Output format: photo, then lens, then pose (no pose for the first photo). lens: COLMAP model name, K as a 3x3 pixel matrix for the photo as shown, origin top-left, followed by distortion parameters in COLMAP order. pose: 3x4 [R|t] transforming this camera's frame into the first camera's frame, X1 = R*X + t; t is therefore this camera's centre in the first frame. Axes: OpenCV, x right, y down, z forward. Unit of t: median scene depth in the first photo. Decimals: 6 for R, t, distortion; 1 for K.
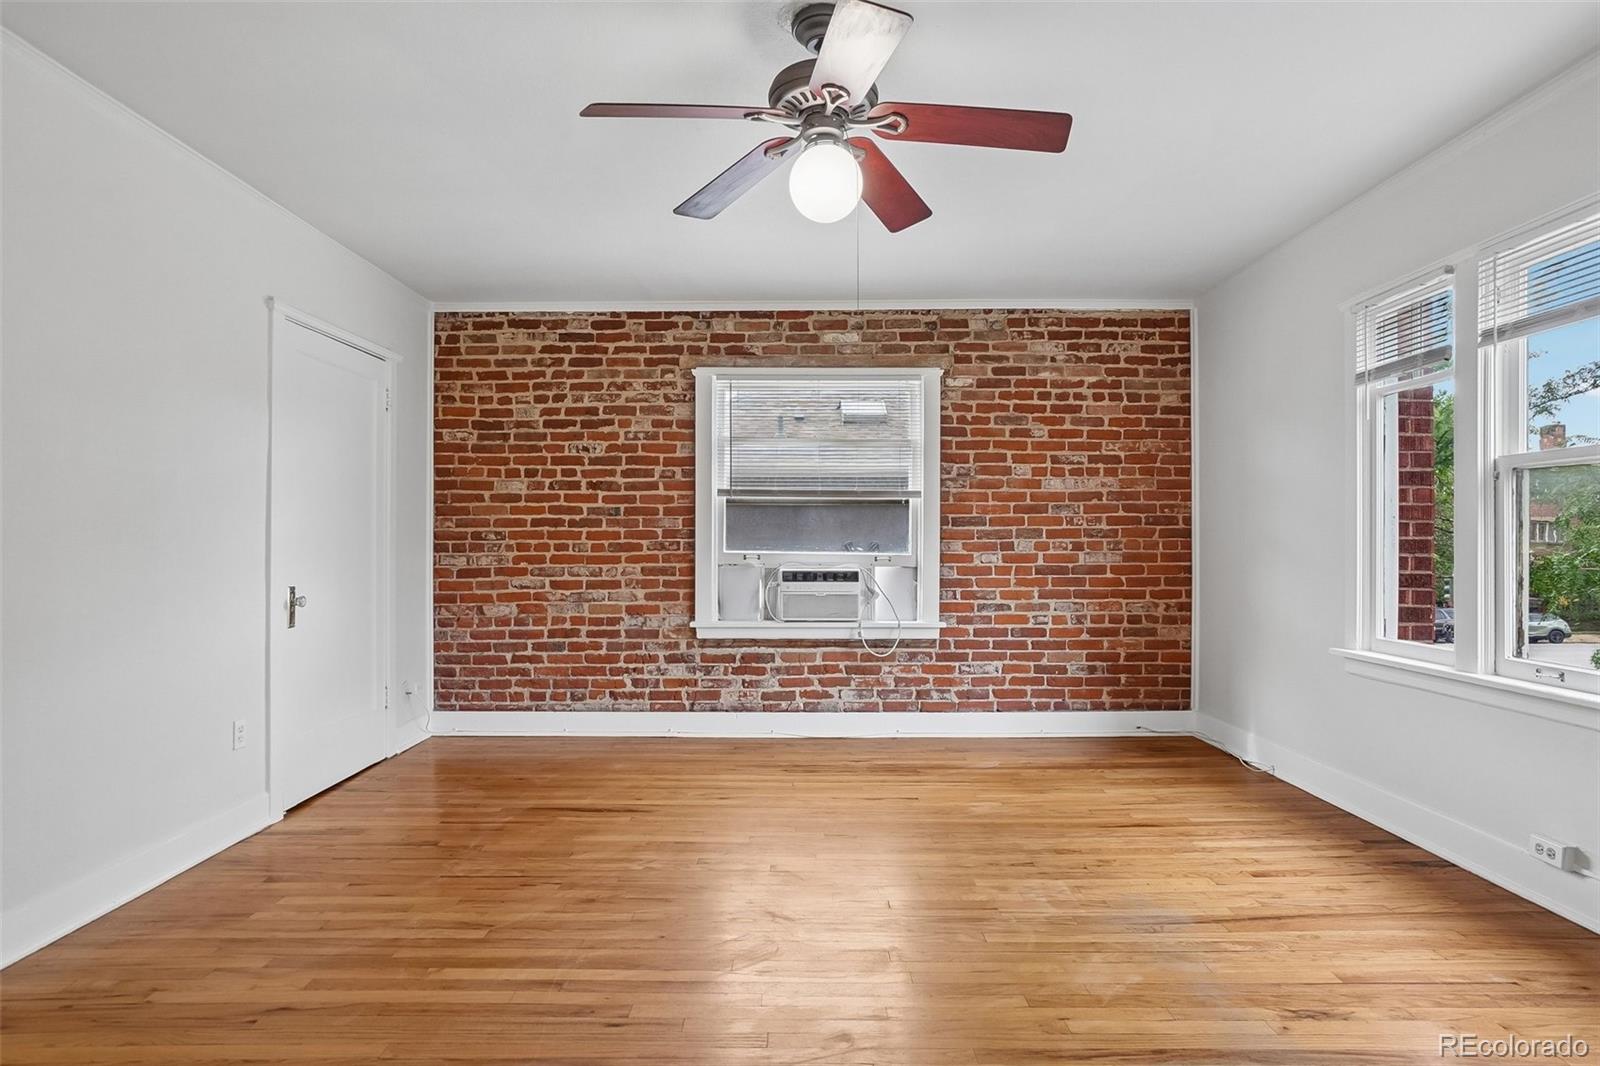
lens RADIAL K [[828.9, 0, 800.0], [0, 828.9, 533.0], [0, 0, 1]] dist [-0.039077, 0.017115]
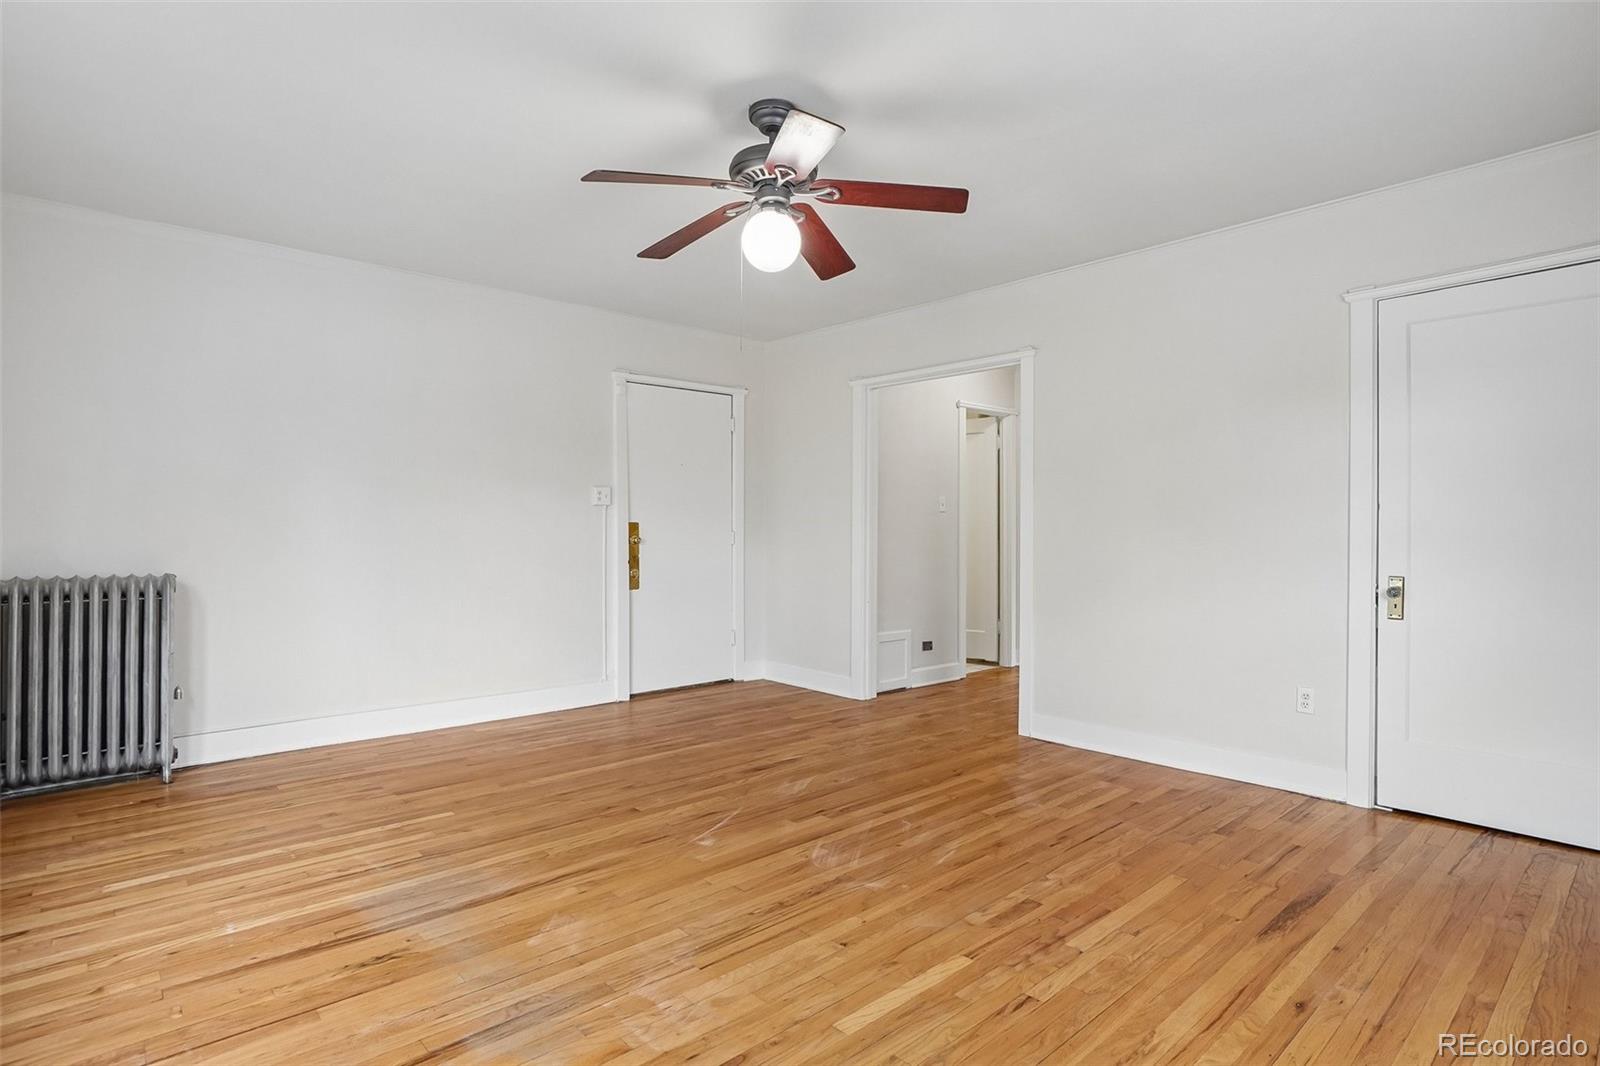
lens RADIAL K [[828.9, 0, 800.0], [0, 828.9, 533.0], [0, 0, 1]] dist [-0.039077, 0.017115]
pose [[-0.738900, 0.002047, -0.673812, 0.380811], [0.007722, 0.999955, -0.005431, 0.010225], [0.673771, -0.009216, -0.738882, 0.885047]]
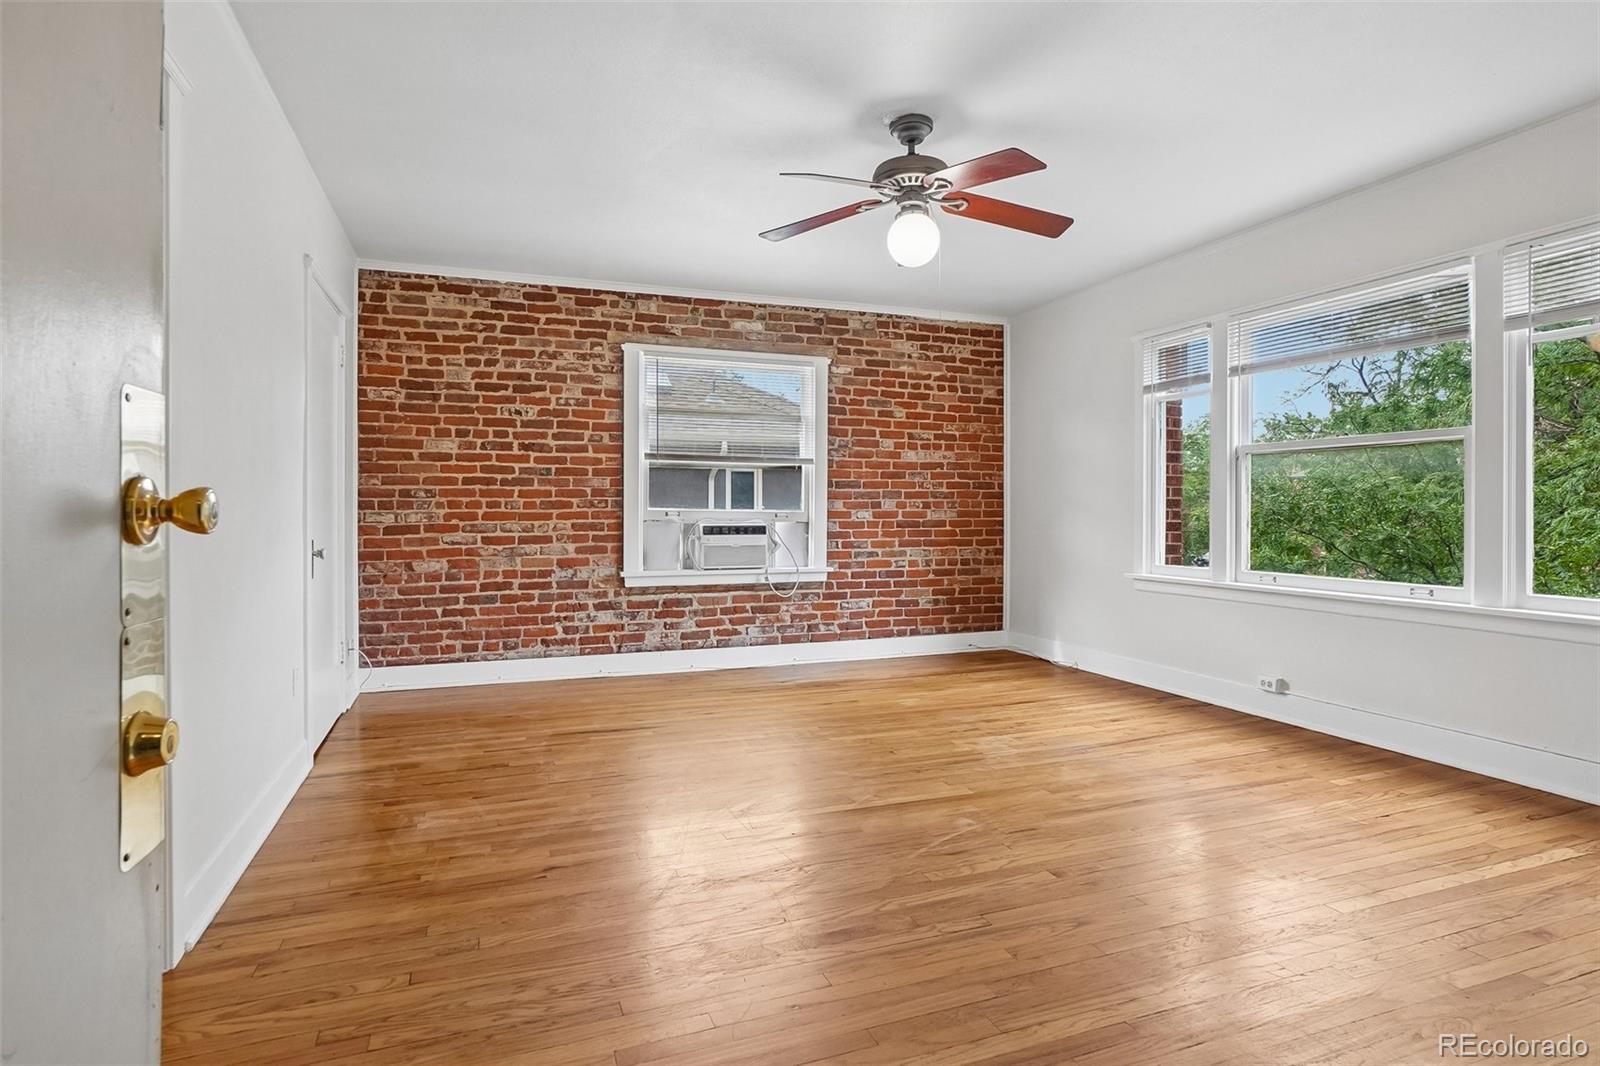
lens RADIAL K [[824.9, 0, 798.4], [0, 824.9, 507.0], [0, 0, 1]] dist [-0.038538, 0.000008]
pose [[0.935404, 0.001933, 0.353574, -0.294883], [-0.004567, 0.999968, 0.006615, 0.011336], [-0.353550, -0.007803, 0.935383, -0.113515]]
